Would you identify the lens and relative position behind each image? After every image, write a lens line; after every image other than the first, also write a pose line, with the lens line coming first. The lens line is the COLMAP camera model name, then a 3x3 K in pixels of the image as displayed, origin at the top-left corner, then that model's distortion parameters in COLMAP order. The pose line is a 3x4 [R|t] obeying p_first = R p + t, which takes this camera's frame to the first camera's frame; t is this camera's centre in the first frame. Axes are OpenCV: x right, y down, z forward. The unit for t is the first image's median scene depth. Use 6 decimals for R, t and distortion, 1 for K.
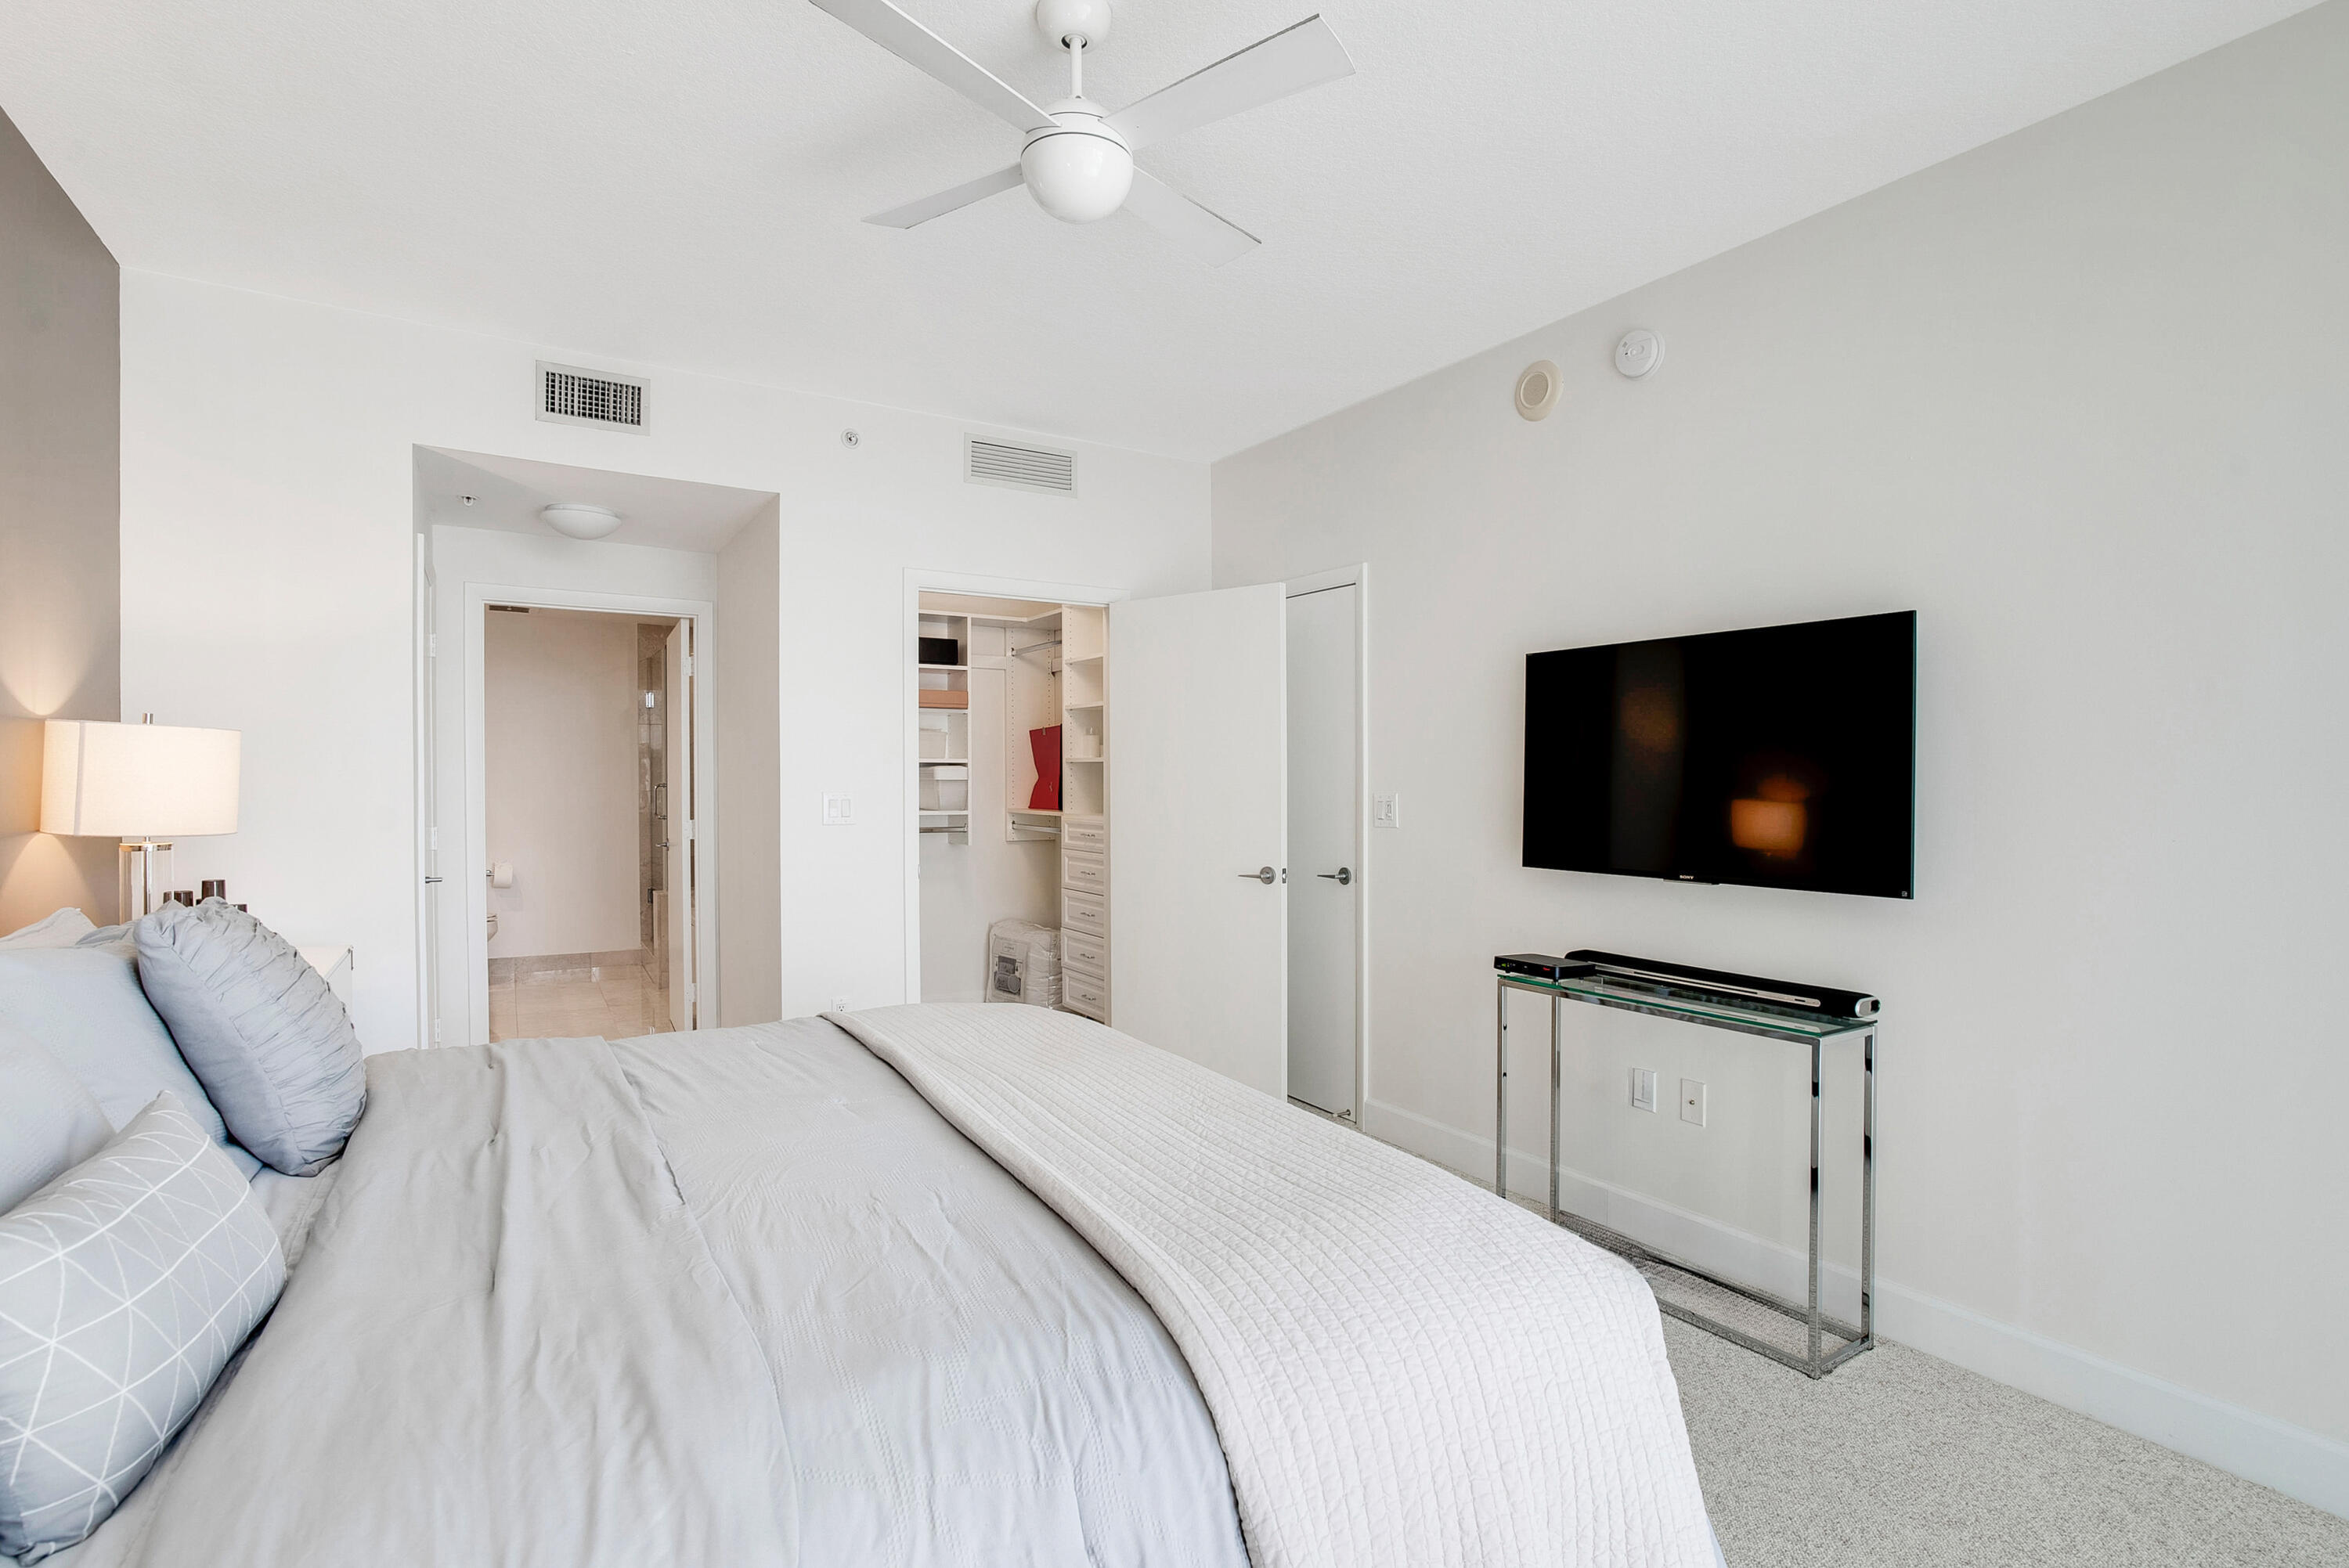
lens RADIAL K [[1126.9, 0, 1174.7], [0, 1126.9, 786.6], [0, 0, 1]] dist [-0.042963, 0.008299]
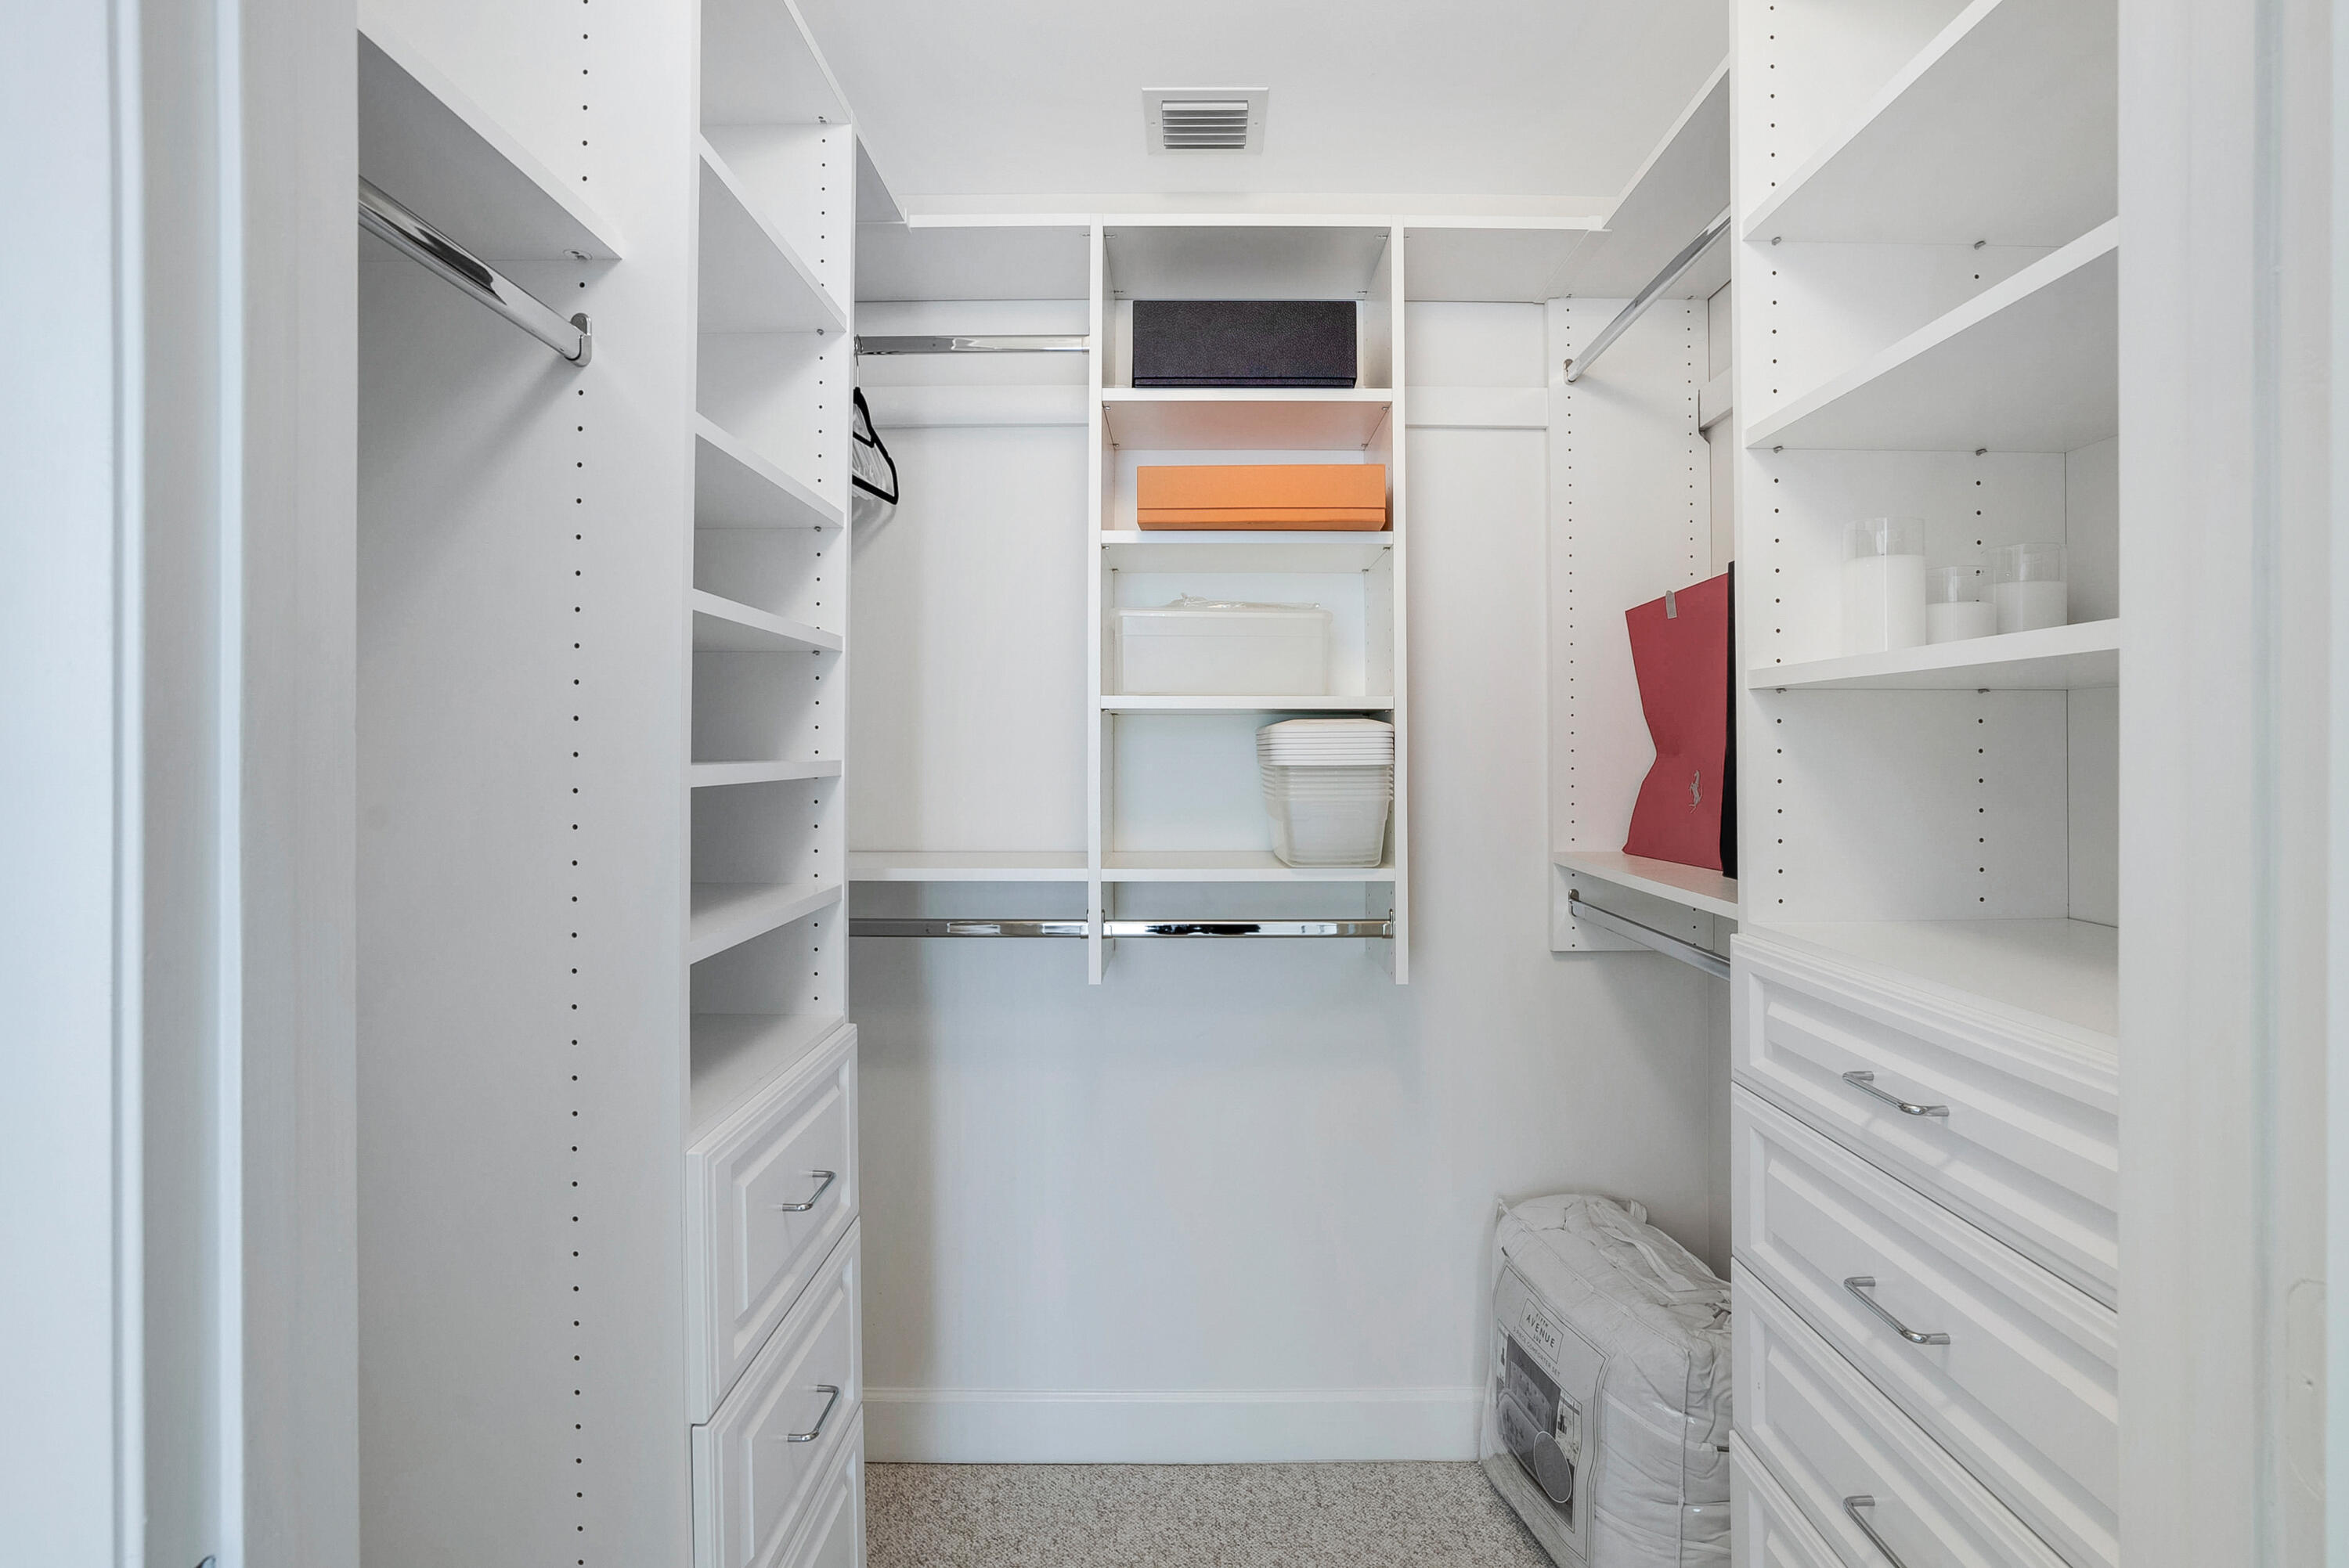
lens RADIAL K [[1126.9, 0, 1185.3], [0, 1126.9, 767.8], [0, 0, 1]] dist [-0.042963, 0.008299]
pose [[0.845344, -0.005183, -0.534196, -0.068465], [0.007087, 0.999974, 0.001512, -0.005999], [0.534175, -0.005064, 0.845359, 0.695737]]
